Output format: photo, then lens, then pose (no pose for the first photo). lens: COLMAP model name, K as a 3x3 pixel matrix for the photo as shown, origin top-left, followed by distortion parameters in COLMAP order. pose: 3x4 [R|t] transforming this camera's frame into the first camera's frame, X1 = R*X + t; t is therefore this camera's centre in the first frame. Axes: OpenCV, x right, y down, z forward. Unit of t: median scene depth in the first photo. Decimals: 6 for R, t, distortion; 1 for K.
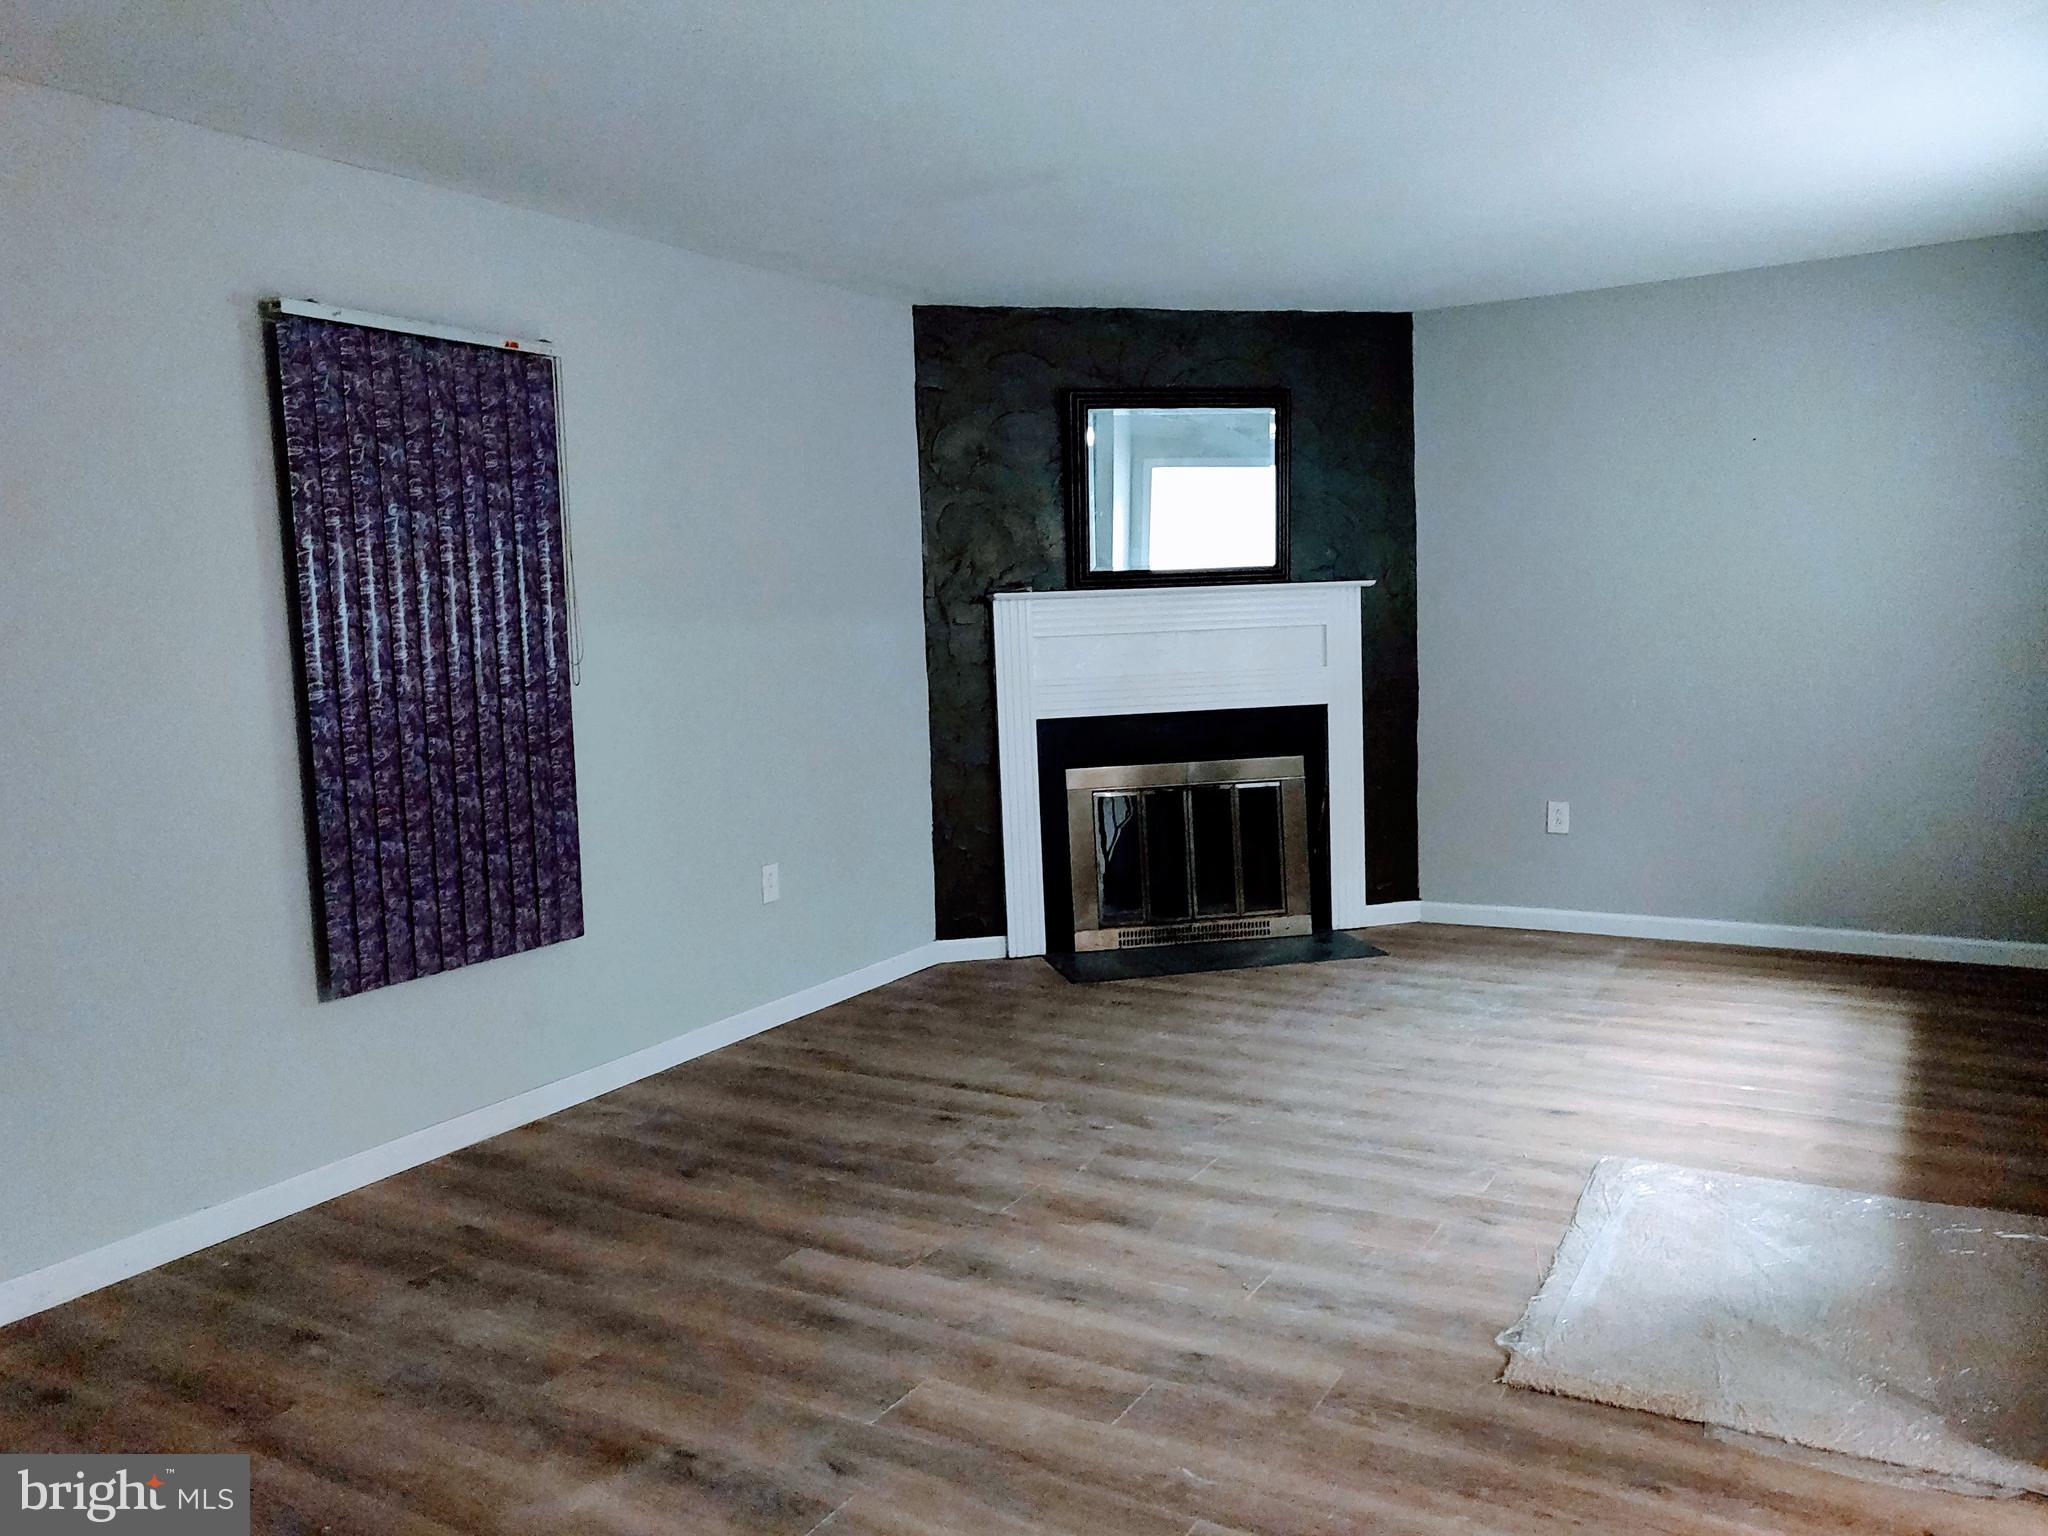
lens RADIAL K [[1577.1, 0, 1029.1], [0, 1577.1, 743.6], [0, 0, 1]] dist [0.006551, 0.037015]
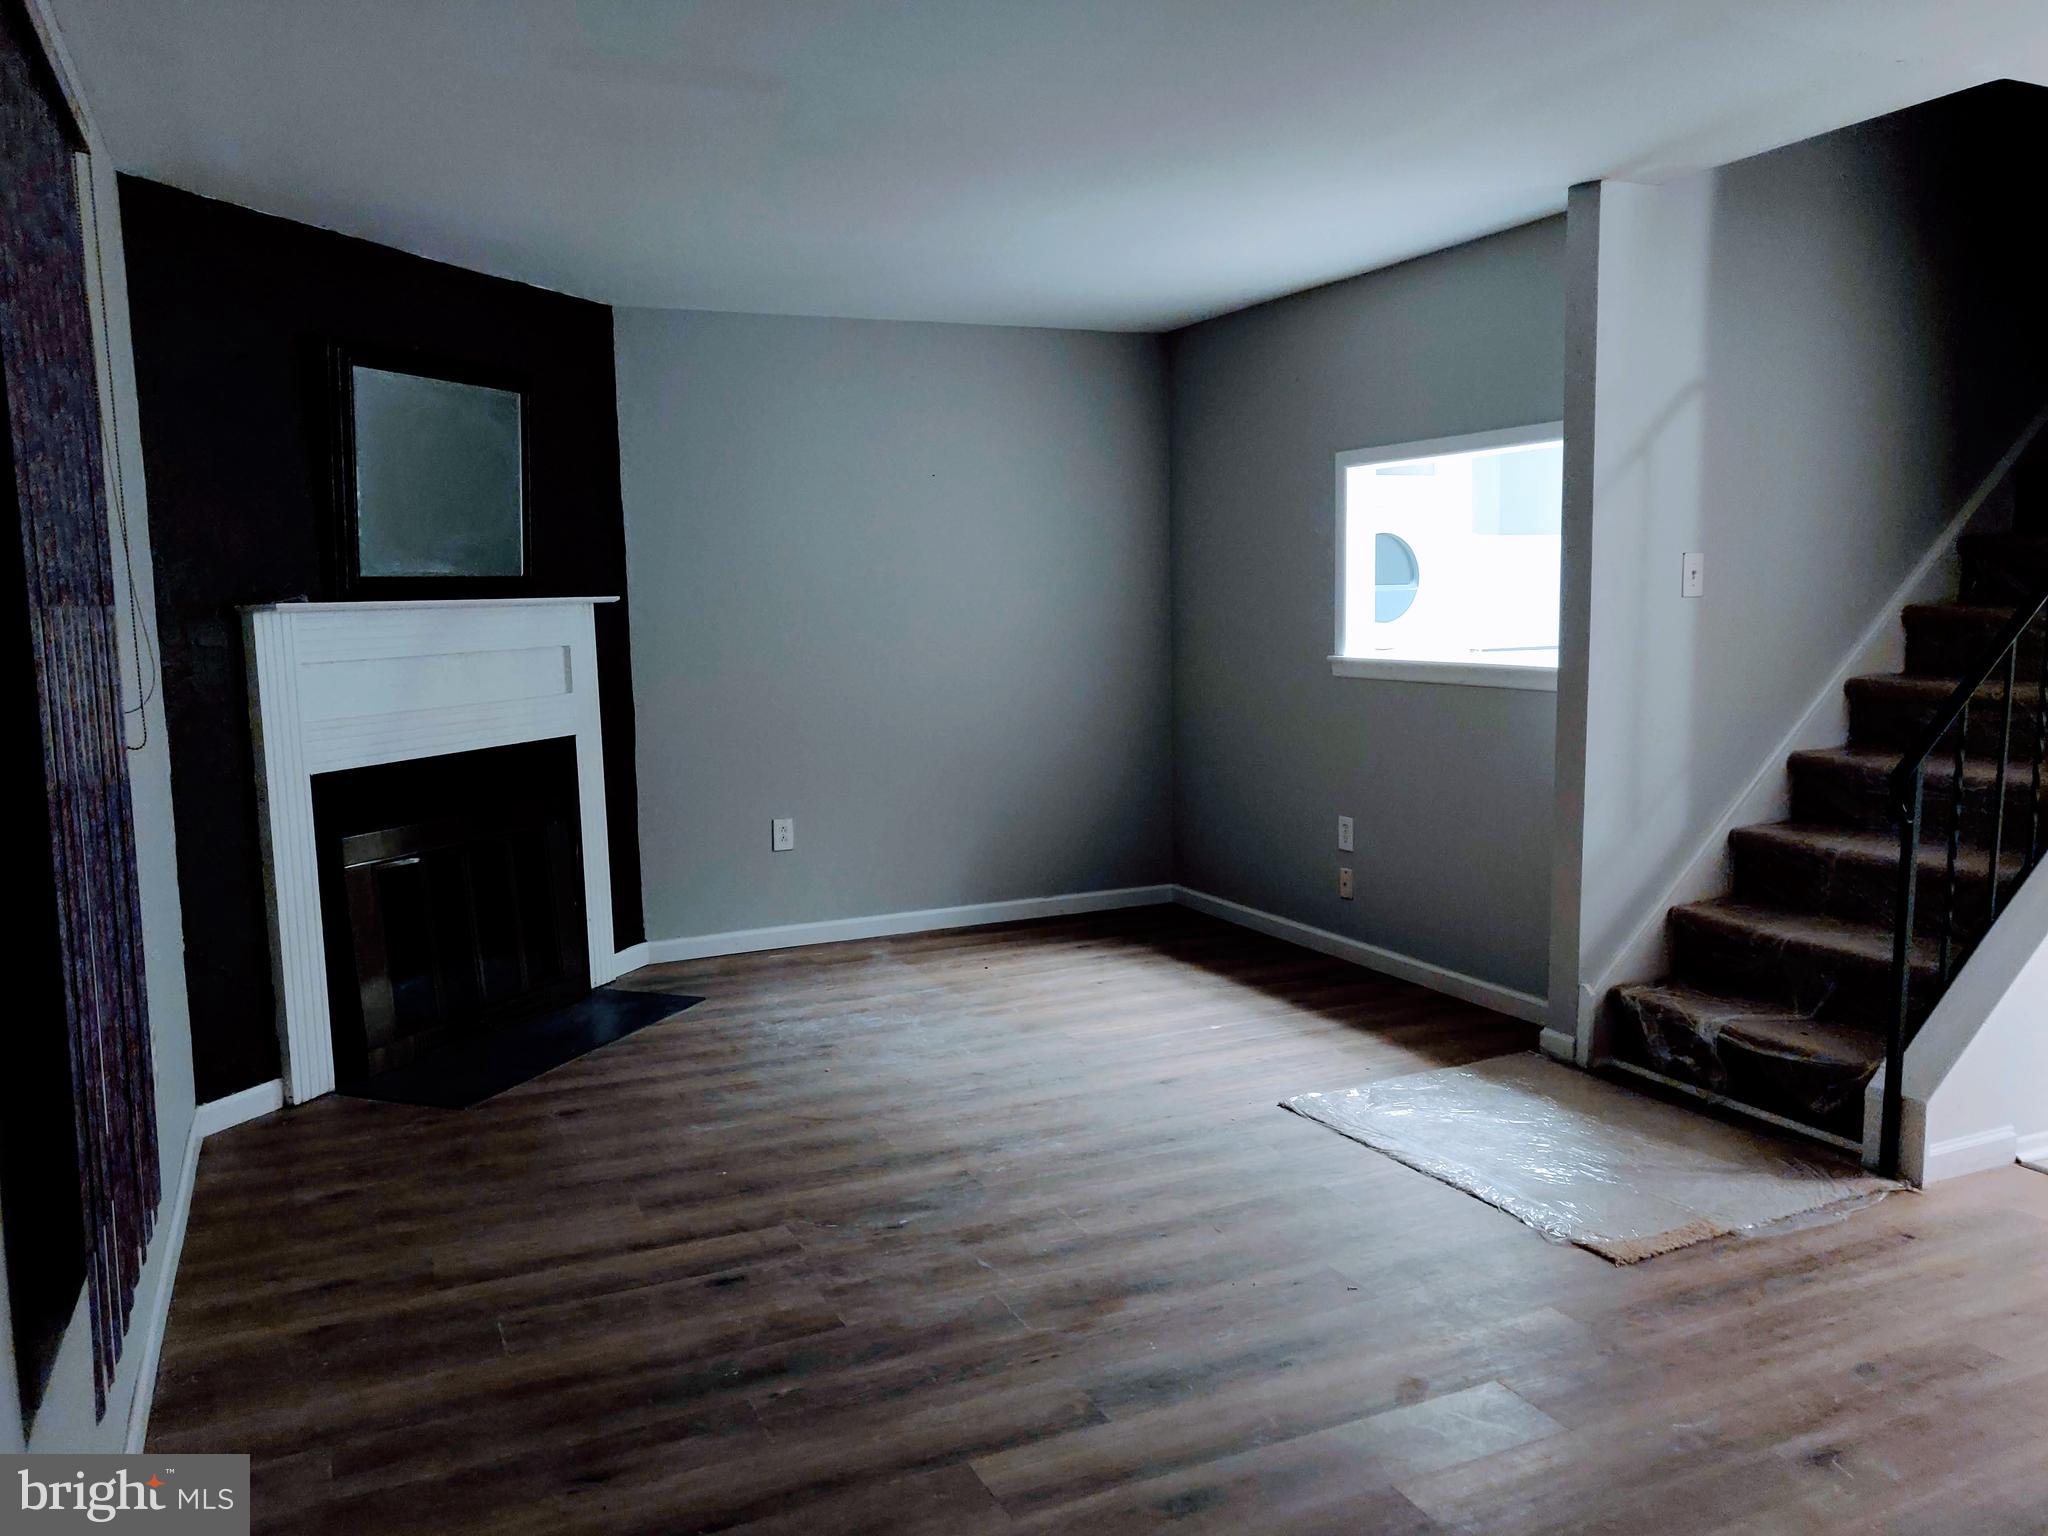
lens RADIAL K [[1577.1, 0, 1029.1], [0, 1577.1, 743.6], [0, 0, 1]] dist [0.006551, 0.037015]
pose [[0.575068, -0.057898, 0.816054, -0.539157], [0.075924, 0.996965, 0.017231, -0.022846], [-0.814575, 0.052049, 0.577718, 0.394918]]
